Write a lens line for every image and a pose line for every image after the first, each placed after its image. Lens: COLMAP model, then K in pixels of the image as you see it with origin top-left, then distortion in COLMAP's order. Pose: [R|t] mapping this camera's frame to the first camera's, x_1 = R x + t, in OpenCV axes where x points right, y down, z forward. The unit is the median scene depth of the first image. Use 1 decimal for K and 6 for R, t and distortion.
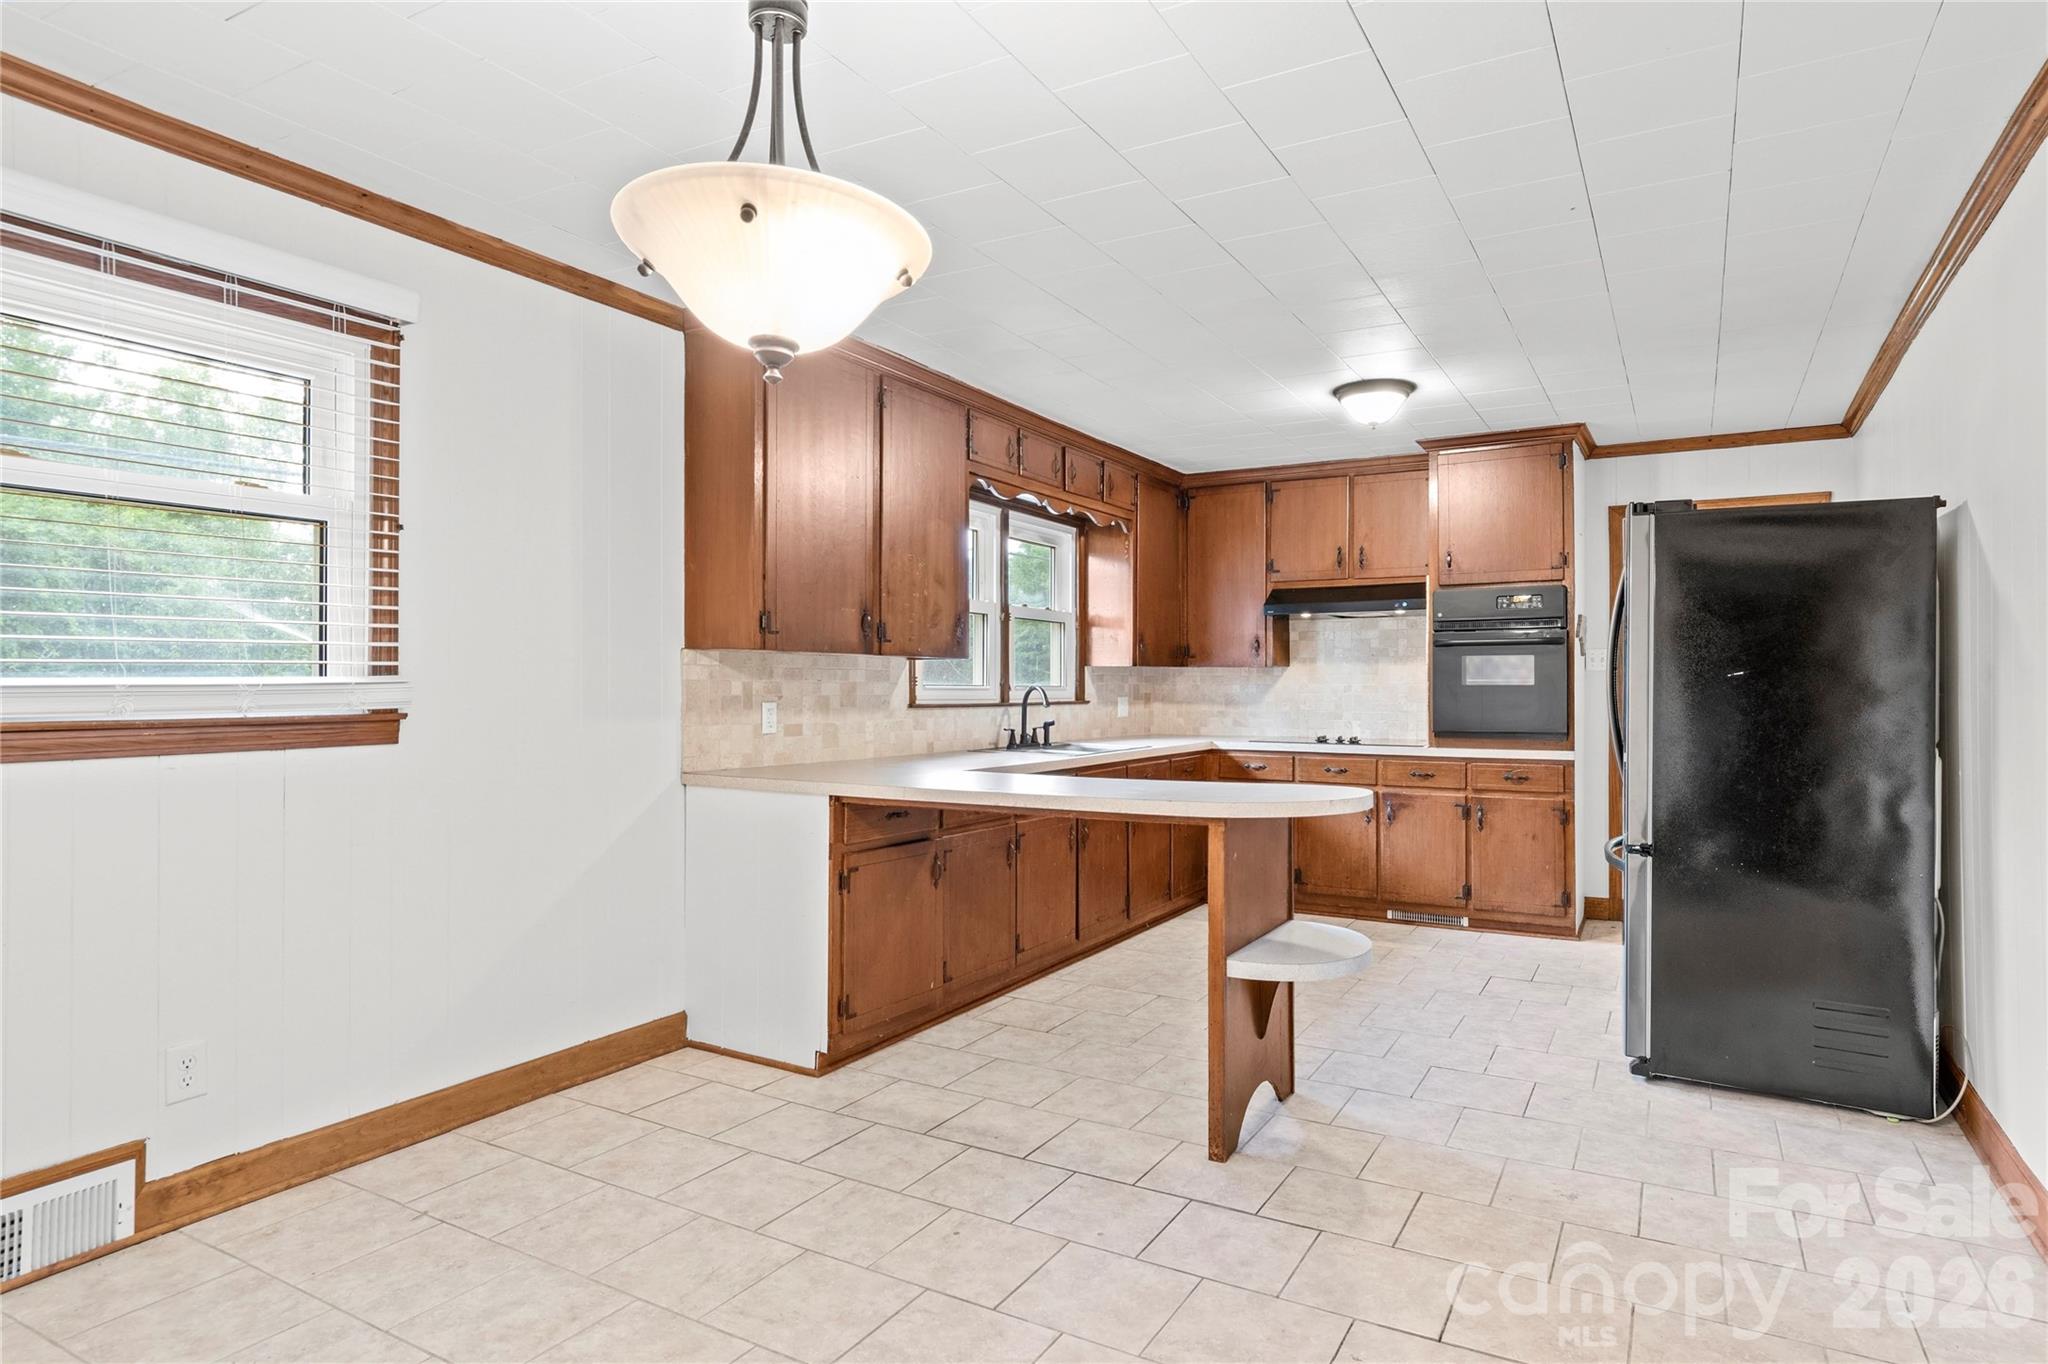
lens RADIAL K [[1126.2, 0, 1065.9], [0, 1126.2, 678.7], [0, 0, 1]] dist [0.002509, -0.000052]
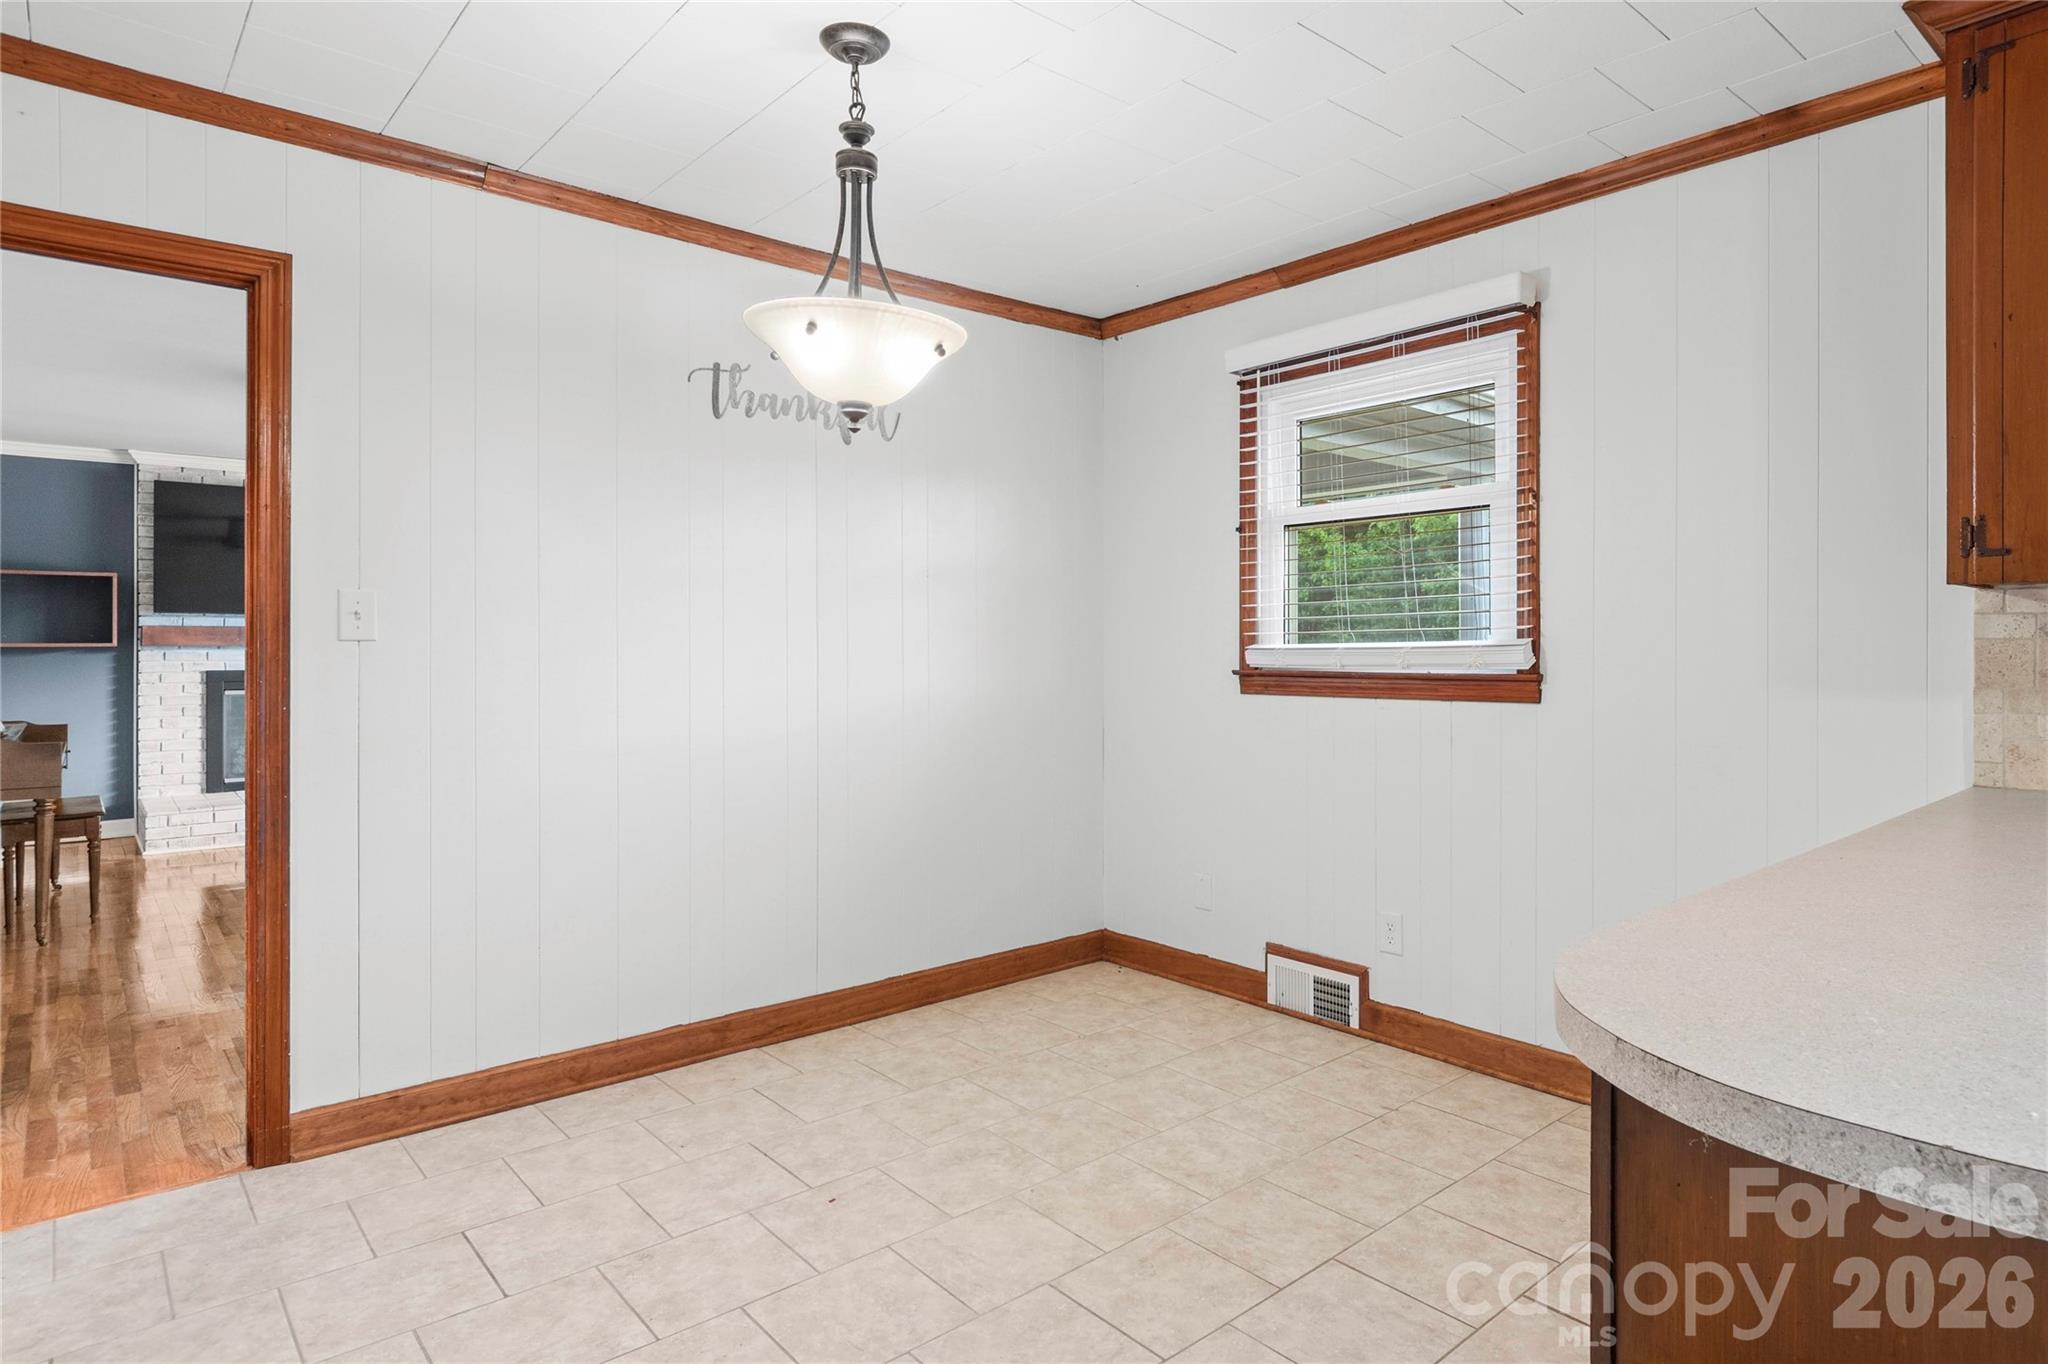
lens RADIAL K [[1138.7, 0, 1091.9], [0, 1138.7, 651.5], [0, 0, 1]] dist [0.003095, -0.011597]
pose [[-0.326788, 0.000451, -0.945097, 0.297748], [0.005089, 0.999986, -0.001282, 0.004771], [0.945084, -0.005229, -0.326786, 0.522473]]
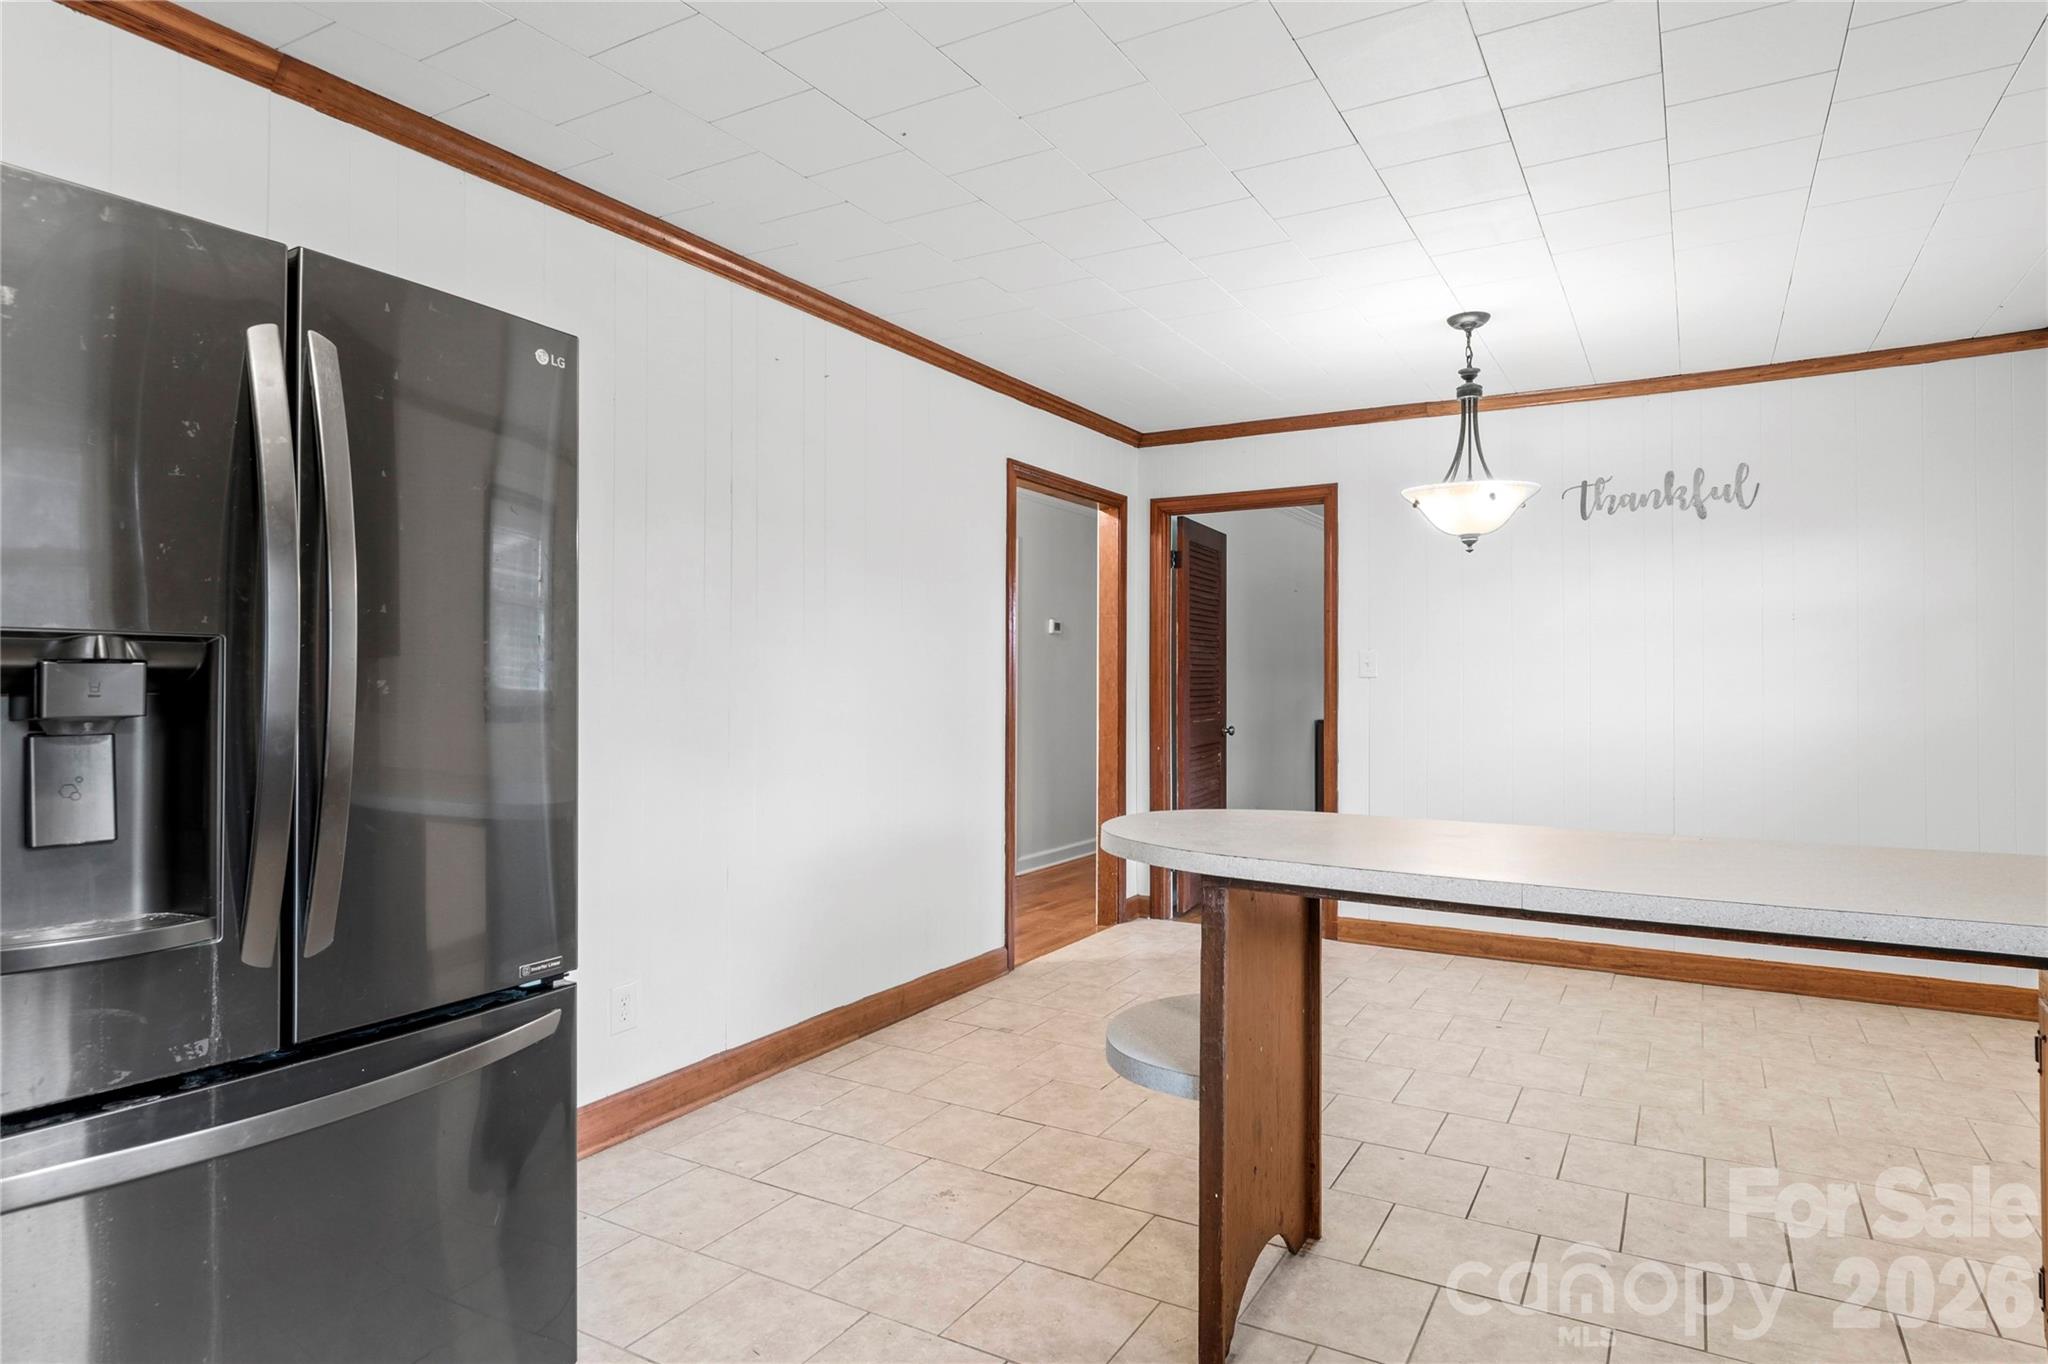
lens RADIAL K [[1126.2, 0, 1065.9], [0, 1126.2, 678.7], [0, 0, 1]] dist [0.002509, -0.000052]
pose [[-0.999952, -0.004958, 0.008471, 0.170539], [-0.005024, 0.999957, -0.007821, 0.007748], [-0.008432, -0.007863, -0.999934, 1.006904]]
